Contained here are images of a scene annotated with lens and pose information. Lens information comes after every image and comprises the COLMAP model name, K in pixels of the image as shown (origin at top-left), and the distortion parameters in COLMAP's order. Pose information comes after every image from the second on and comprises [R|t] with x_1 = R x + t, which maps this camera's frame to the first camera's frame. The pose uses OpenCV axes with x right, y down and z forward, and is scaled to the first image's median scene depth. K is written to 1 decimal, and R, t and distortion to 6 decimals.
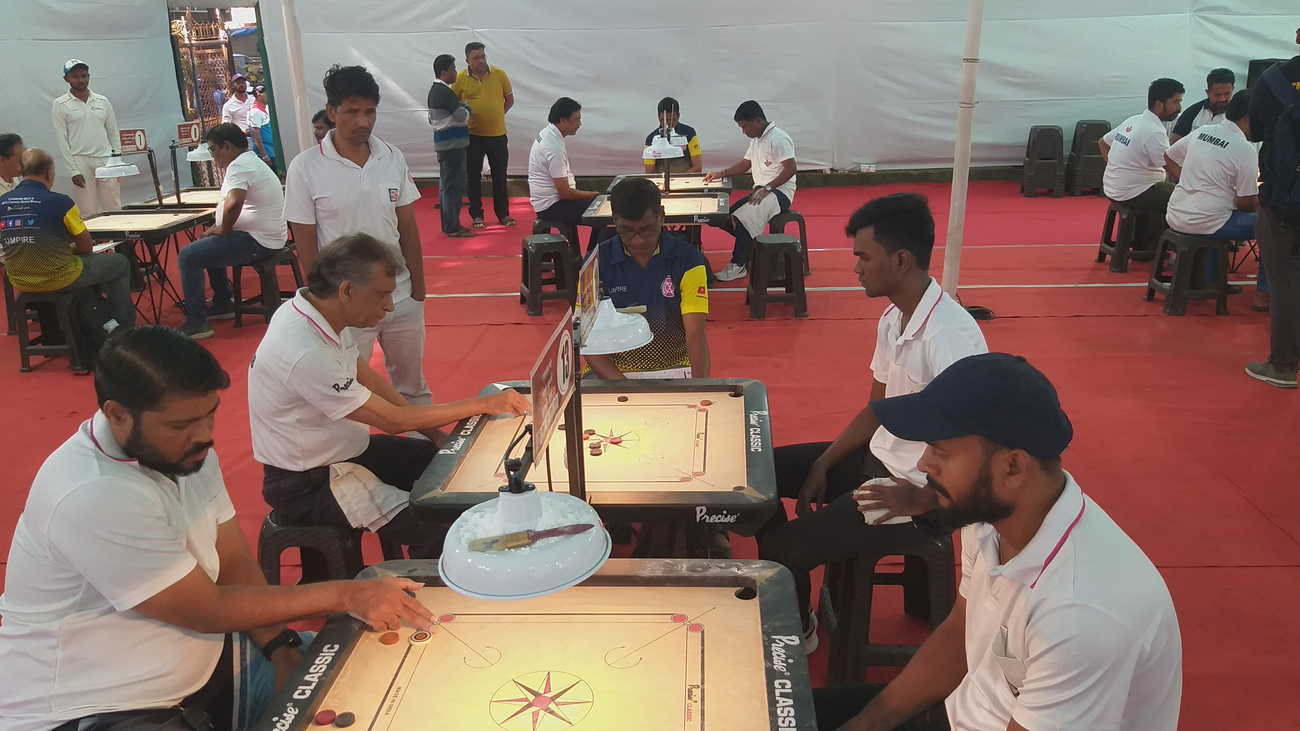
lens RADIAL K [[1015.9, 0, 643.9], [0, 1015.9, 397.1], [0, 0, 1]] dist [0.122952, -0.254542]
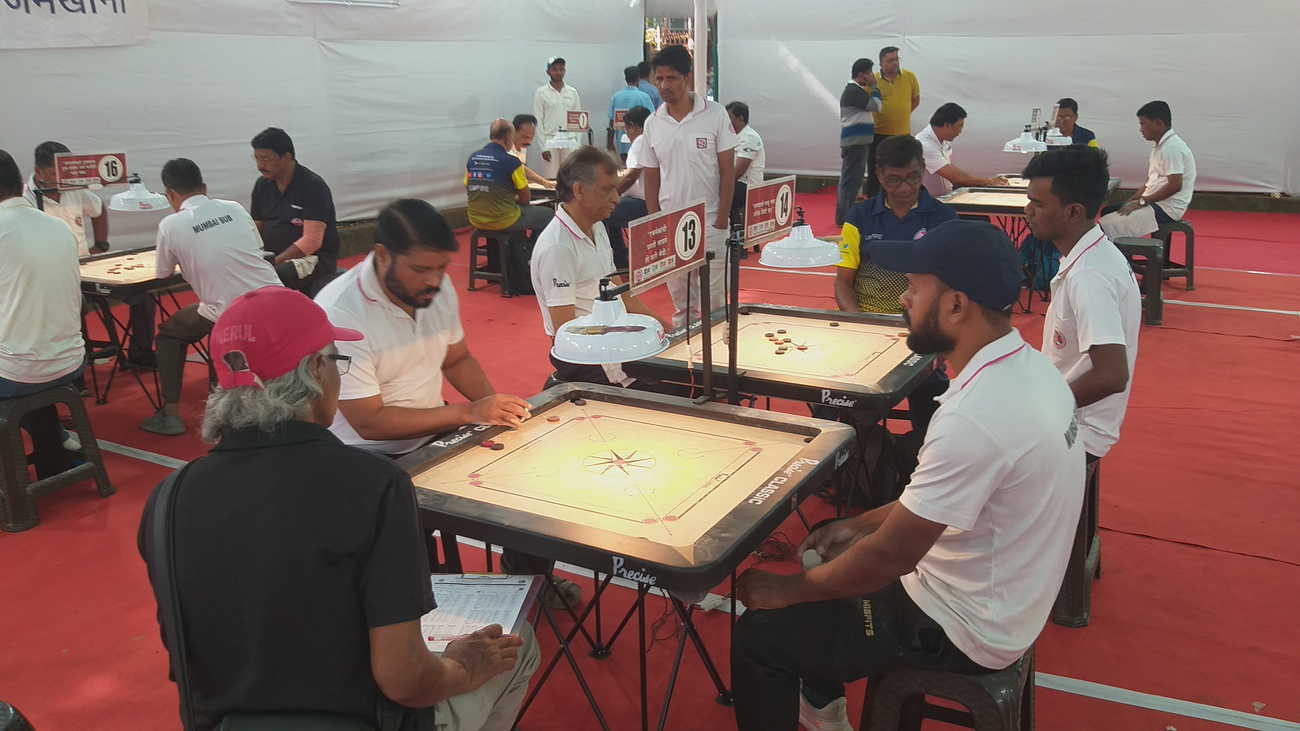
lens RADIAL K [[1015.9, 0, 643.9], [0, 1015.9, 397.1], [0, 0, 1]] dist [0.122952, -0.254542]
pose [[0.898651, 0.147397, -0.413159, 0.109665], [-0.154614, 0.987843, 0.016122, 0.039055], [0.410513, 0.049392, 0.910516, -0.060894]]
